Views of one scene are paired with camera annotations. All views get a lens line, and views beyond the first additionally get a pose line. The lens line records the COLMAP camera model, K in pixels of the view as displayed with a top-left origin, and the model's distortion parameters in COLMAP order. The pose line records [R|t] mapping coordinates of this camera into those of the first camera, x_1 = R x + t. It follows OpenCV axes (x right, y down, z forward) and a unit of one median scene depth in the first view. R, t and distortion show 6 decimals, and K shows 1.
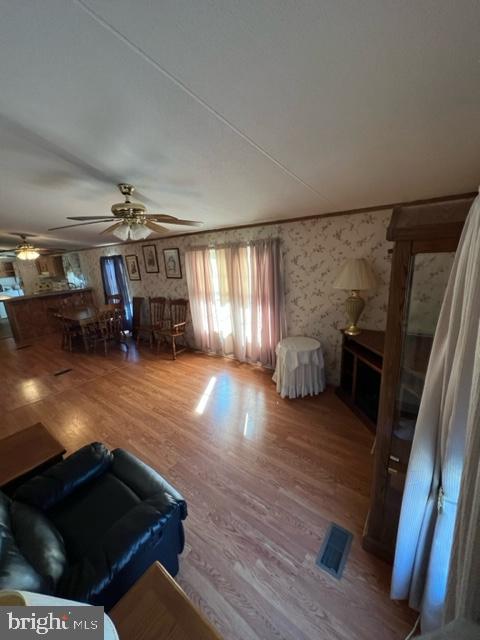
lens RADIAL K [[259.0, 0, 242.0], [0, 259.0, 320.0], [0, 0, 1]] dist [0.007686, 0.000041]
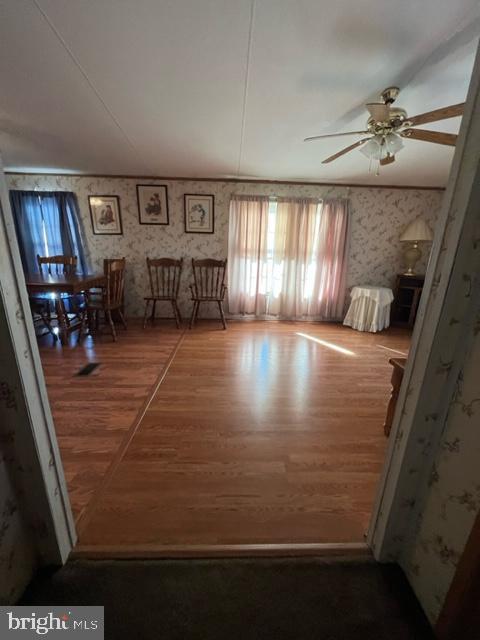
lens RADIAL K [[259.0, 0, 239.0], [0, 259.0, 320.2], [0, 0, 1]] dist [0.007686, 0.000041]
pose [[0.766392, -0.098975, 0.634702, -0.799276], [0.089463, 0.994875, 0.047114, 0.094451], [-0.636113, 0.020675, 0.771319, 0.335159]]
